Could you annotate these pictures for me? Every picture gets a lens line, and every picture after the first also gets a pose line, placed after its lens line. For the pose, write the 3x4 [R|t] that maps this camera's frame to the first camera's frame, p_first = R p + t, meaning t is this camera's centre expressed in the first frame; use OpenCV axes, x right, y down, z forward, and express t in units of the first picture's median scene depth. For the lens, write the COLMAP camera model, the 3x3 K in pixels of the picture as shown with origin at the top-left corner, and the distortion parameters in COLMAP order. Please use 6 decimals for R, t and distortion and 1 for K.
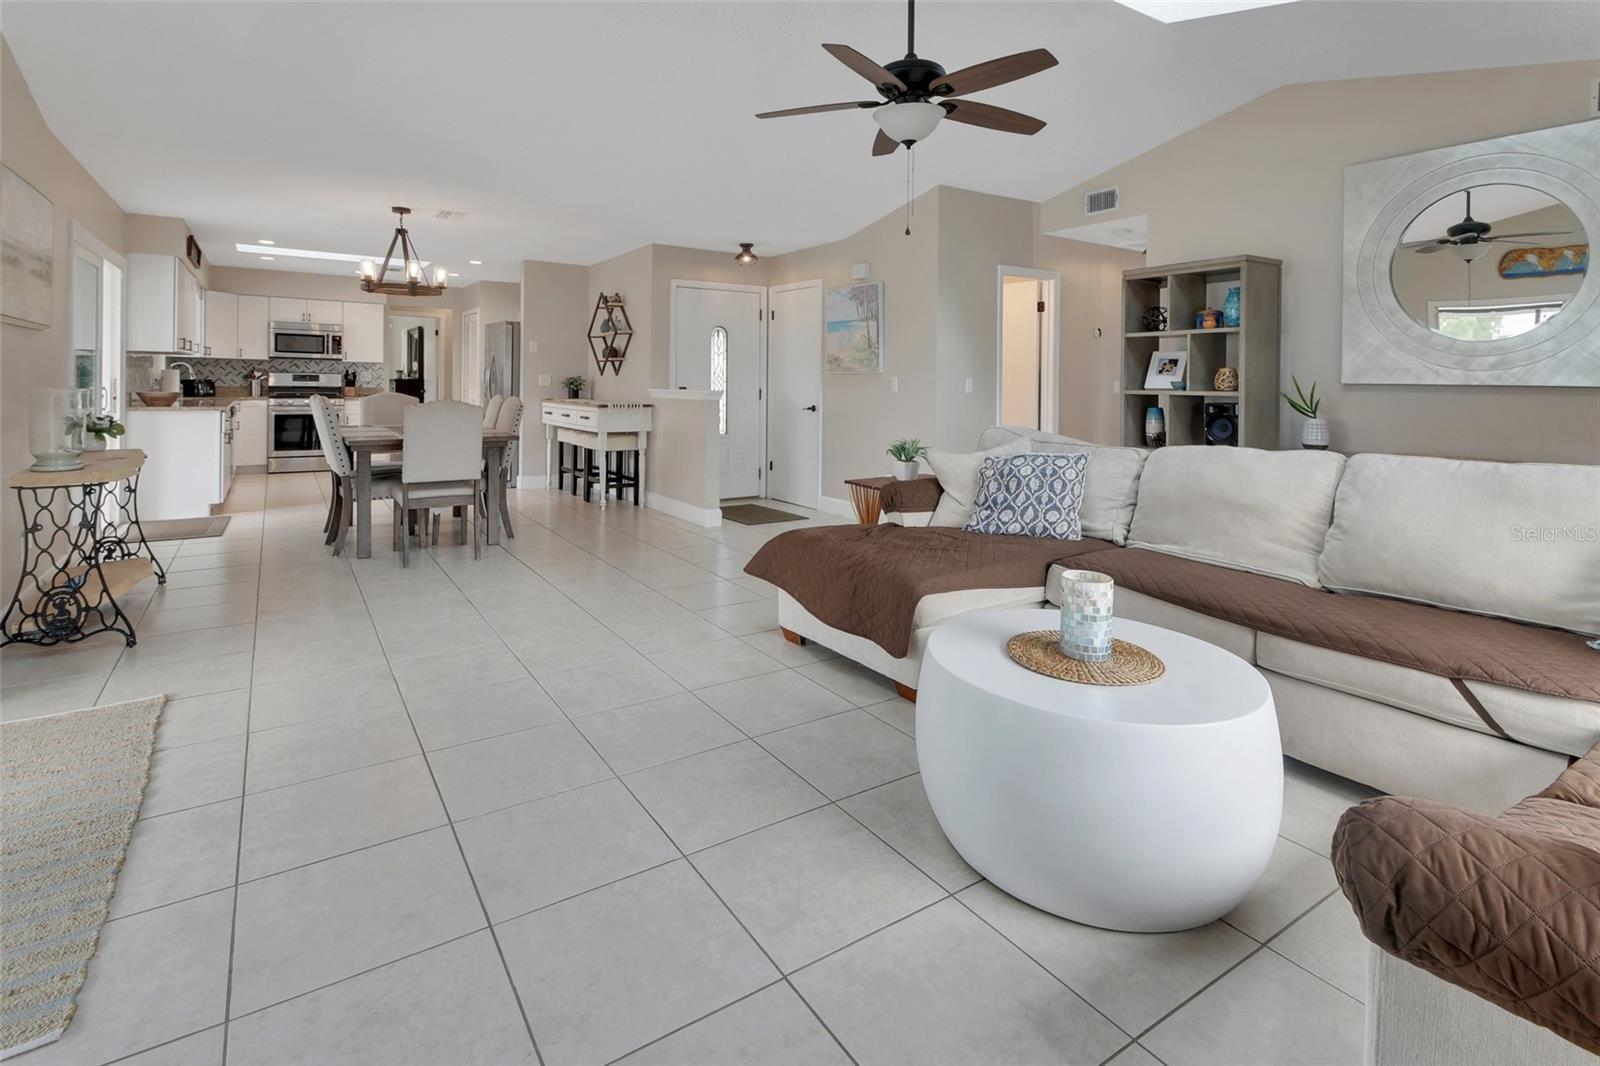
lens RADIAL K [[783.4, 0, 800.0], [0, 783.4, 397.9], [0, 0, 1]] dist [0.000285, -0.001480]
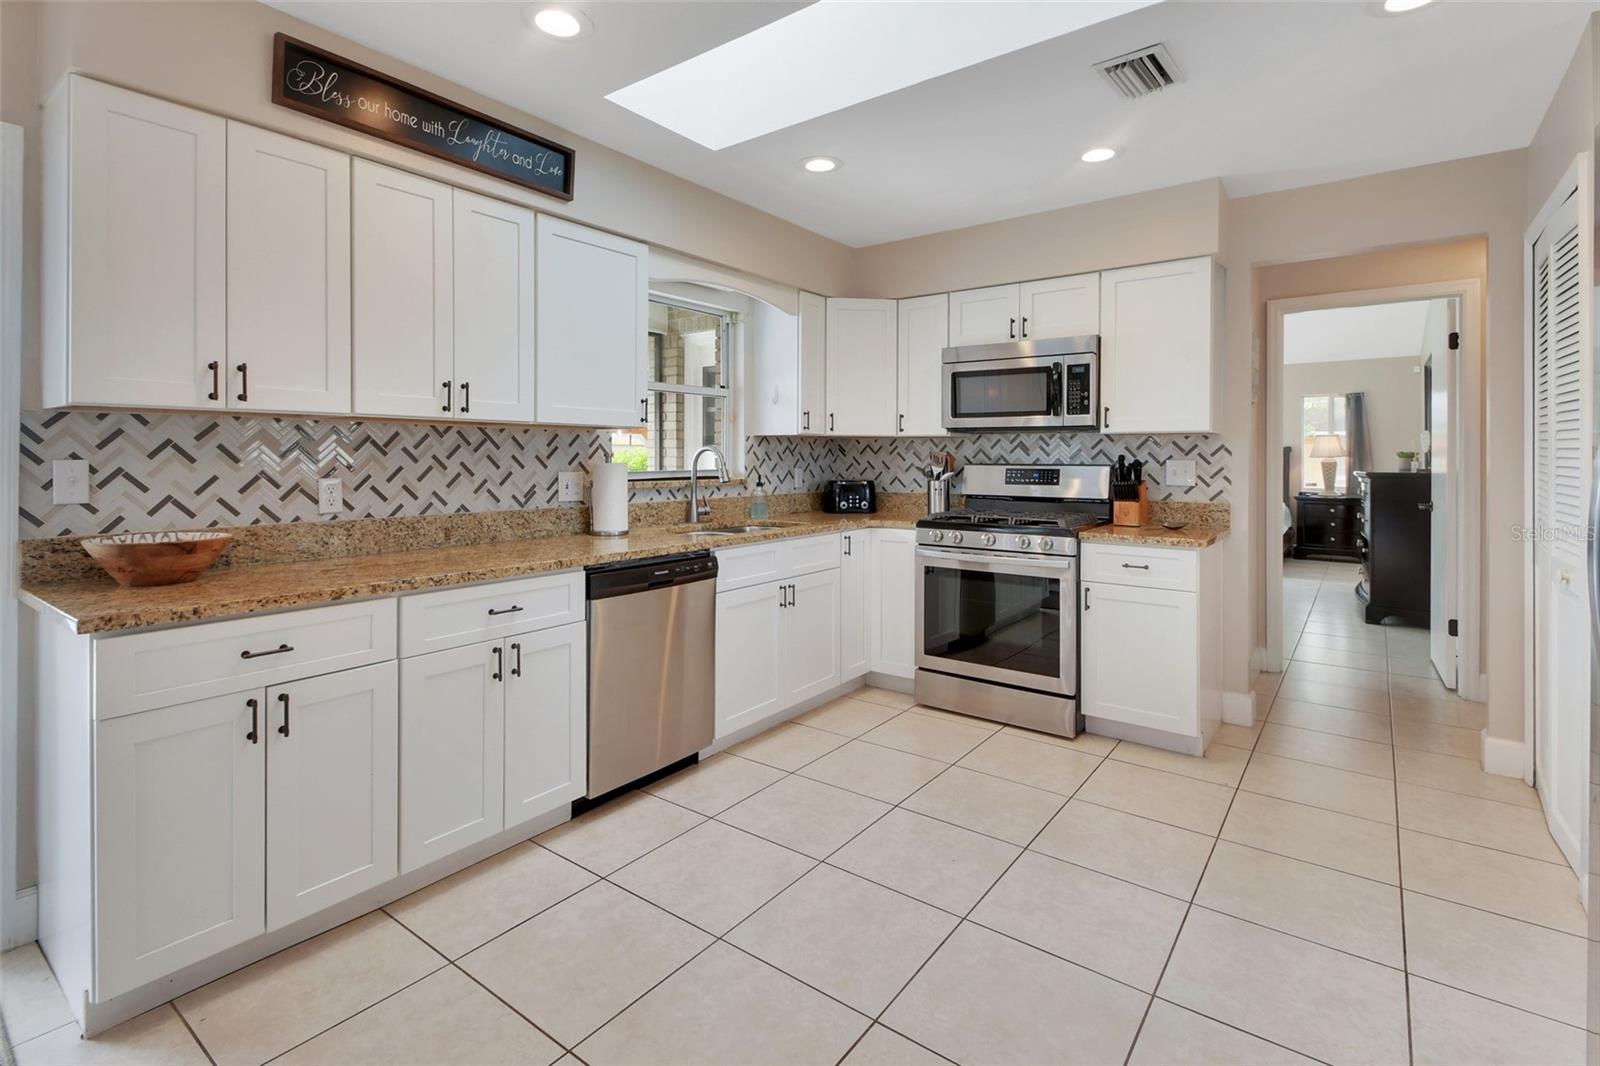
lens RADIAL K [[758.4, 0, 781.1], [0, 758.4, 457.4], [0, 0, 1]] dist [0.011801, 0.000658]
pose [[0.317360, -0.016335, -0.948164, -0.364735], [-0.015569, 0.999627, -0.022433, -0.030722], [0.948177, 0.021882, 0.316987, 0.938164]]
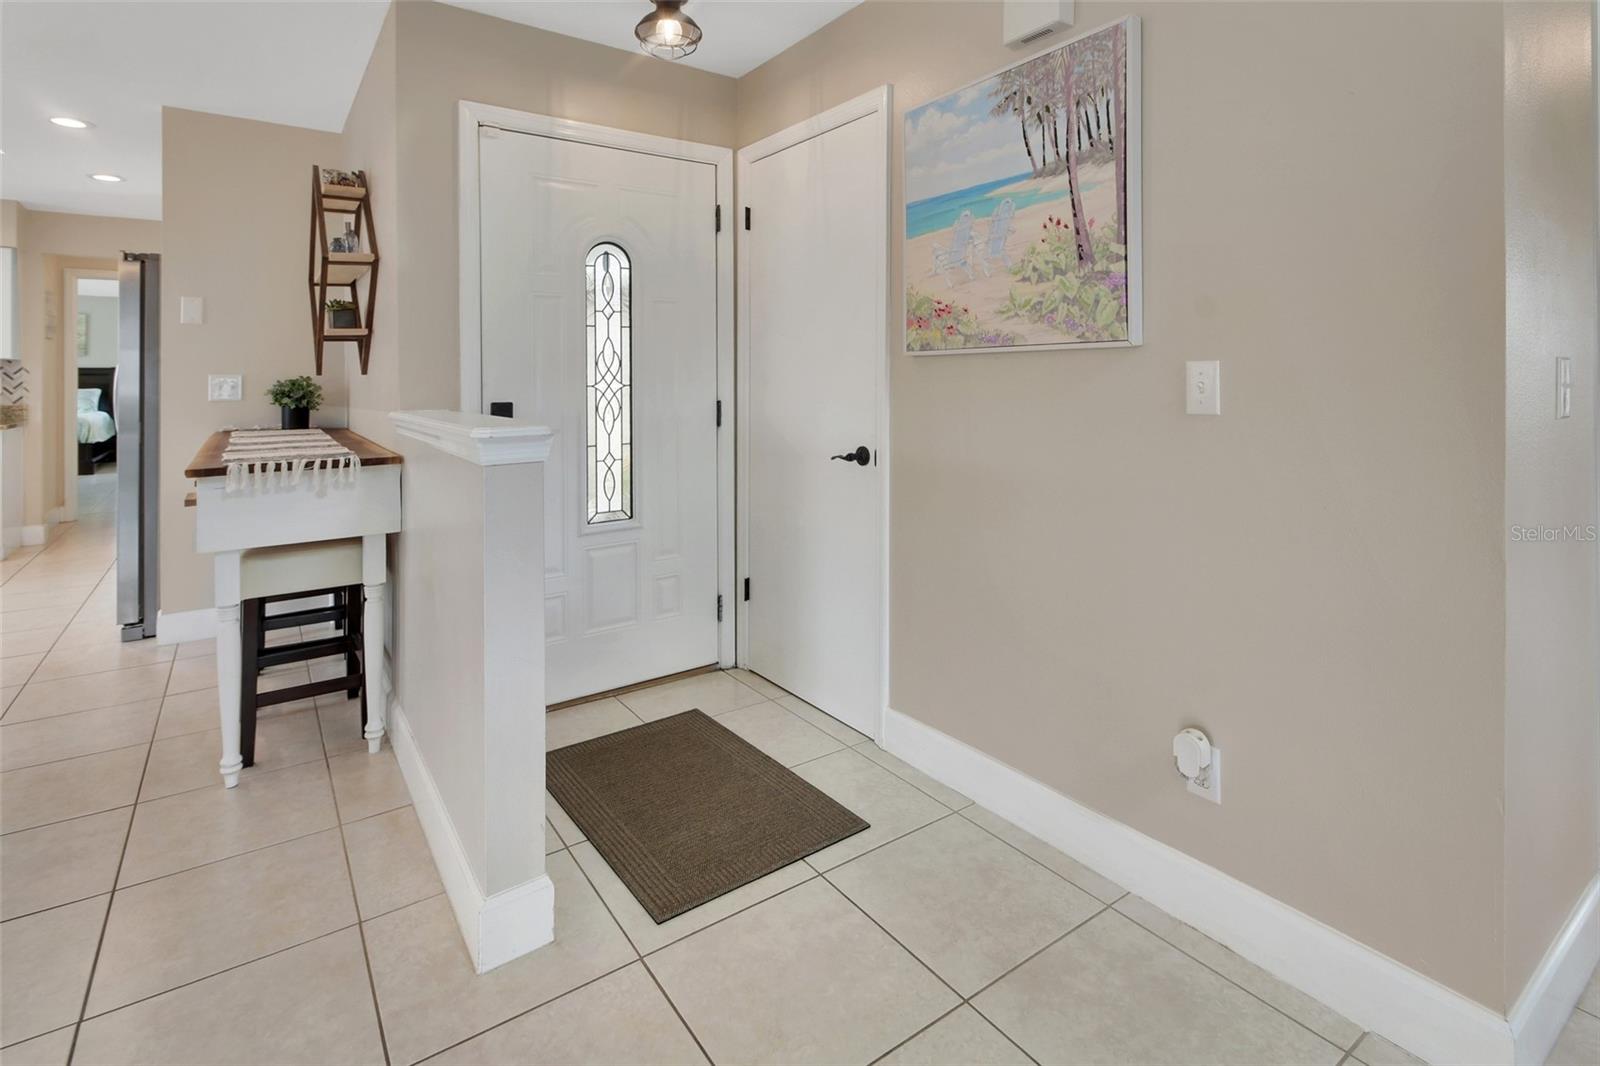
lens RADIAL K [[790.2, 0, 794.4], [0, 790.2, 374.8], [0, 0, 1]] dist [-0.000319, -0.000155]
pose [[0.999464, -0.019430, 0.026334, -0.021013], [0.020030, 0.999542, -0.022699, -0.014528], [-0.025880, 0.023215, 0.999395, 0.585858]]
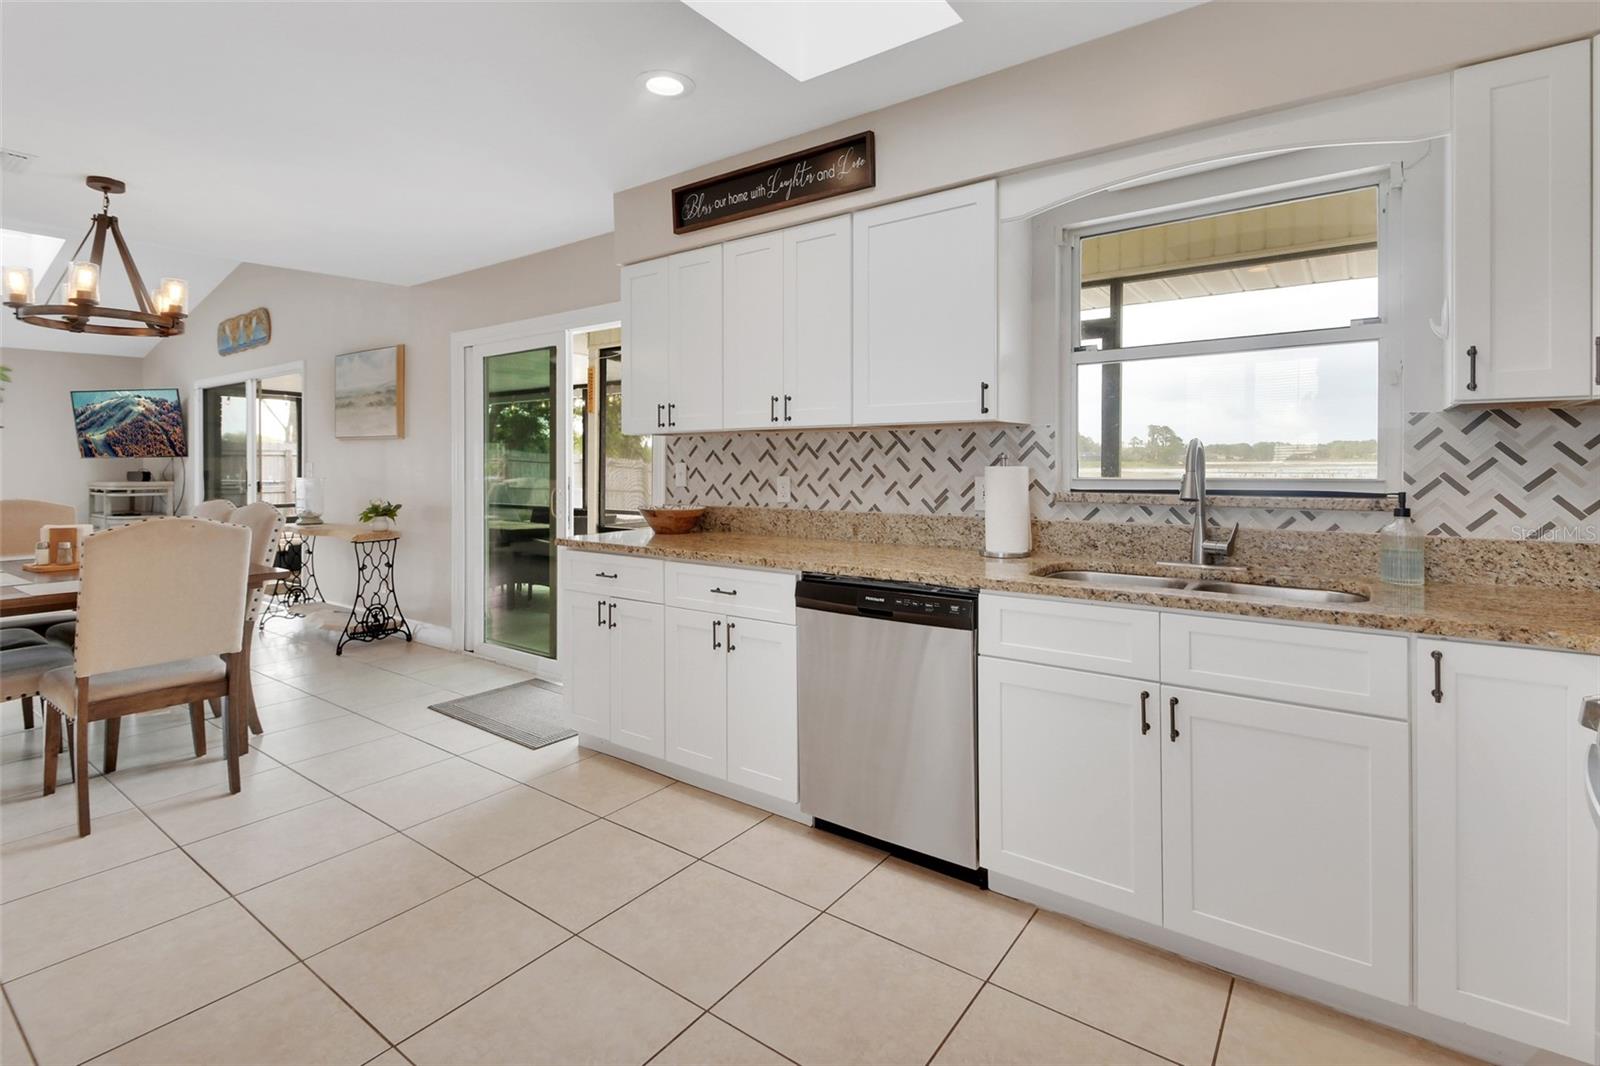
lens RADIAL K [[758.4, 0, 781.1], [0, 758.4, 457.4], [0, 0, 1]] dist [0.011801, 0.000658]
pose [[-0.943937, -0.013274, -0.329859, -0.588732], [-0.017337, 0.999806, 0.009379, -0.040798], [0.329670, 0.014572, -0.943984, 1.262272]]
